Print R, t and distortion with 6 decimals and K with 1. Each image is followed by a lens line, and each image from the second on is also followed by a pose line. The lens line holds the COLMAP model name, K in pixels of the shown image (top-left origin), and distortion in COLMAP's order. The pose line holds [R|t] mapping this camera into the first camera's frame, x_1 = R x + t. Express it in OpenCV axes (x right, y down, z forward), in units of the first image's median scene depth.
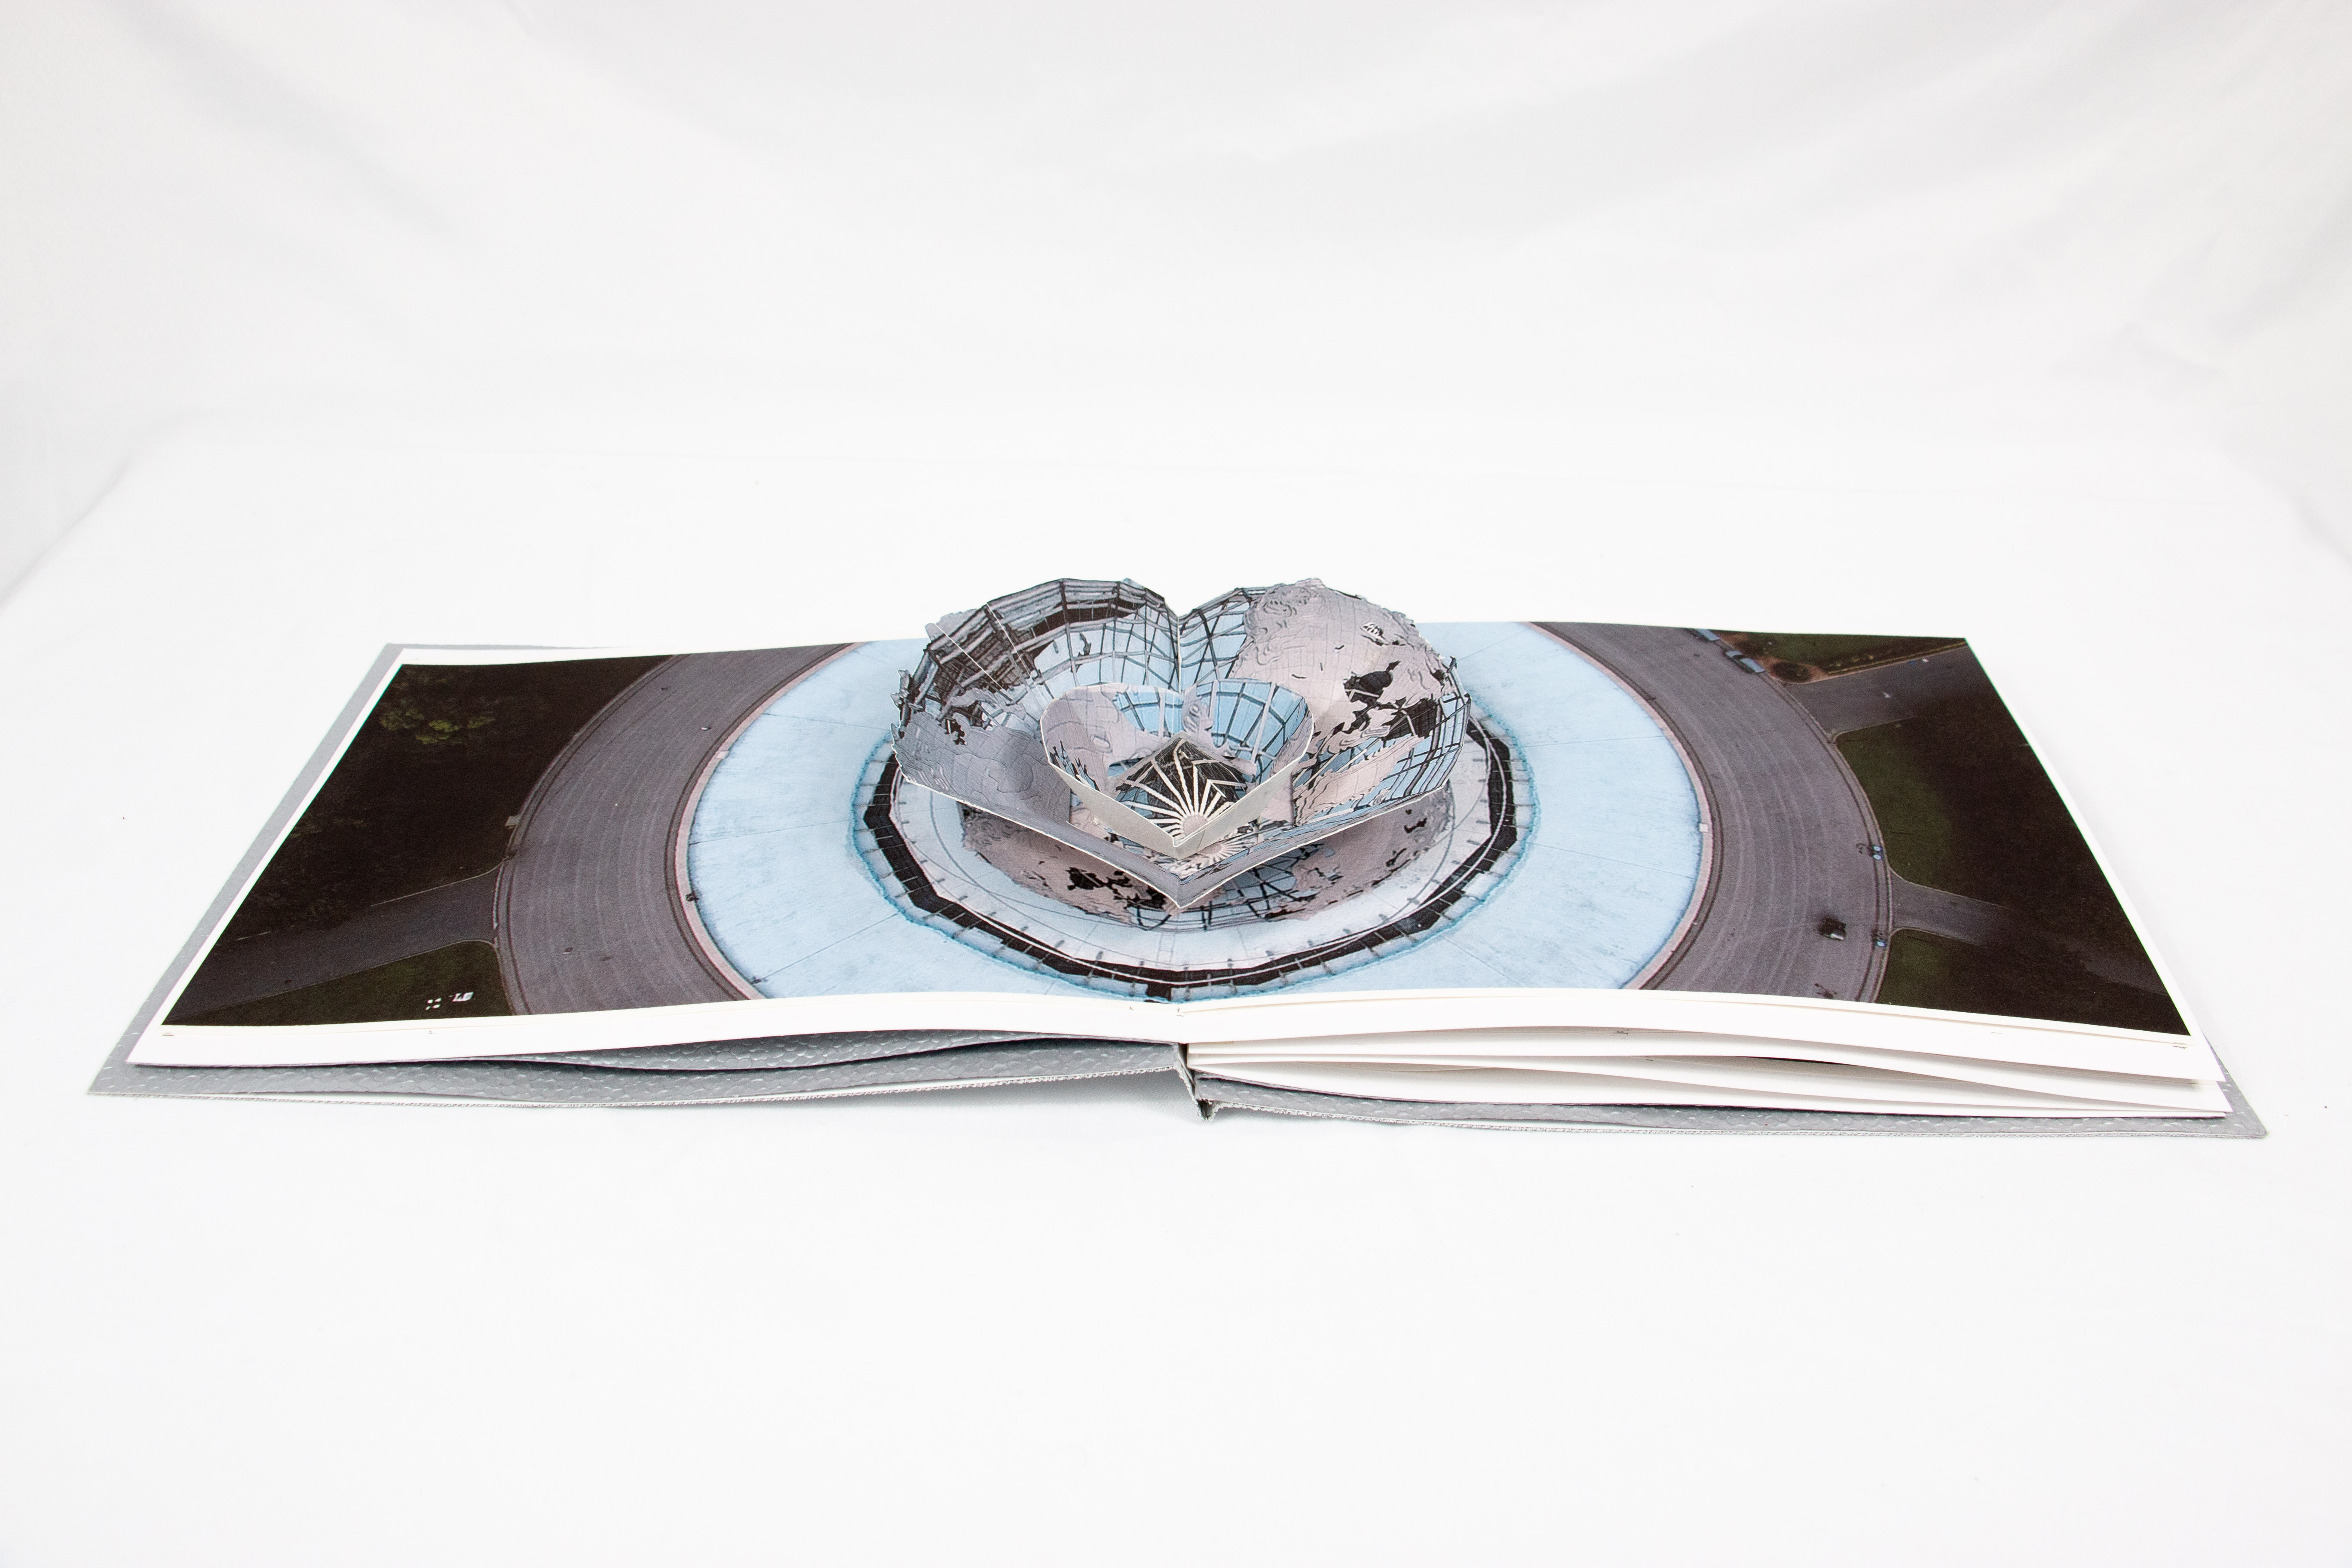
lens RADIAL K [[1990.4, 0, 1197.8], [0, 1990.4, 785.5], [0, 0, 1]] dist [-0.070161, 0.018648]
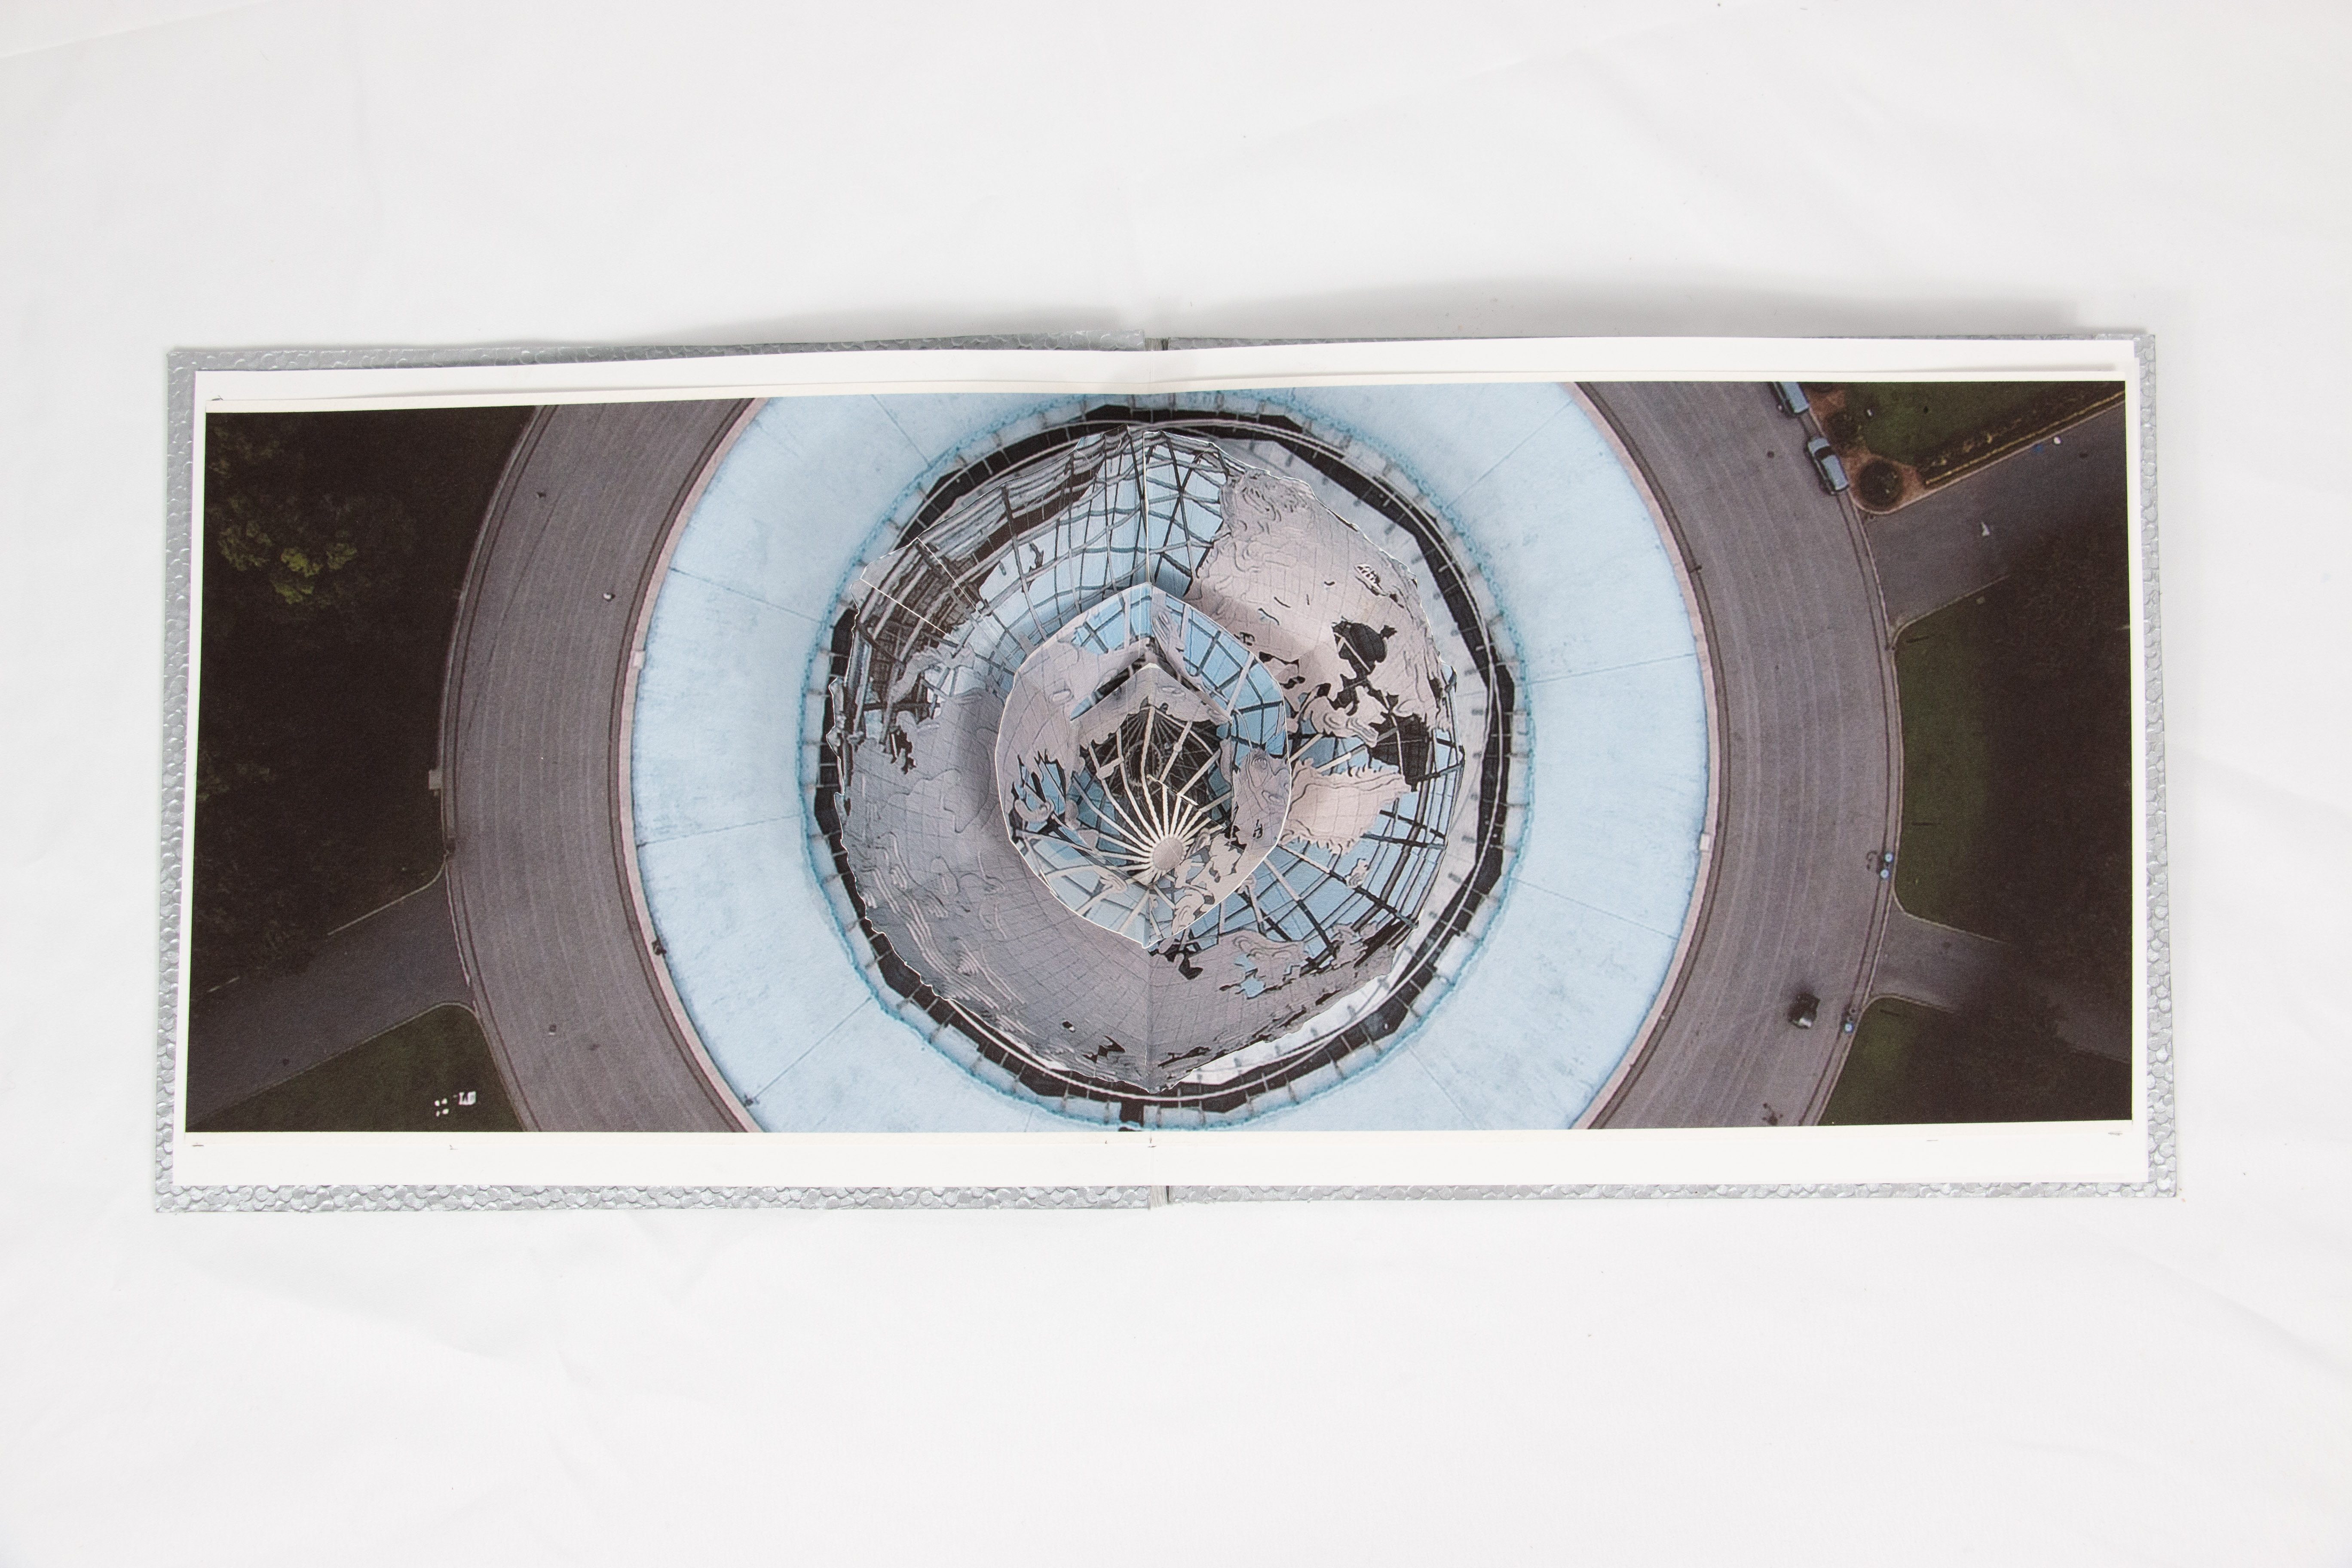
lens RADIAL K [[2637.1, 0, 1159.6], [0, 2637.1, 782.6], [0, 0, 1]] dist [0.022287, 0.000000]
pose [[0.999588, -0.003178, -0.028536, 0.032536], [0.023996, 0.638235, 0.769468, -0.987077], [0.015767, -0.769835, 0.638048, 0.220210]]
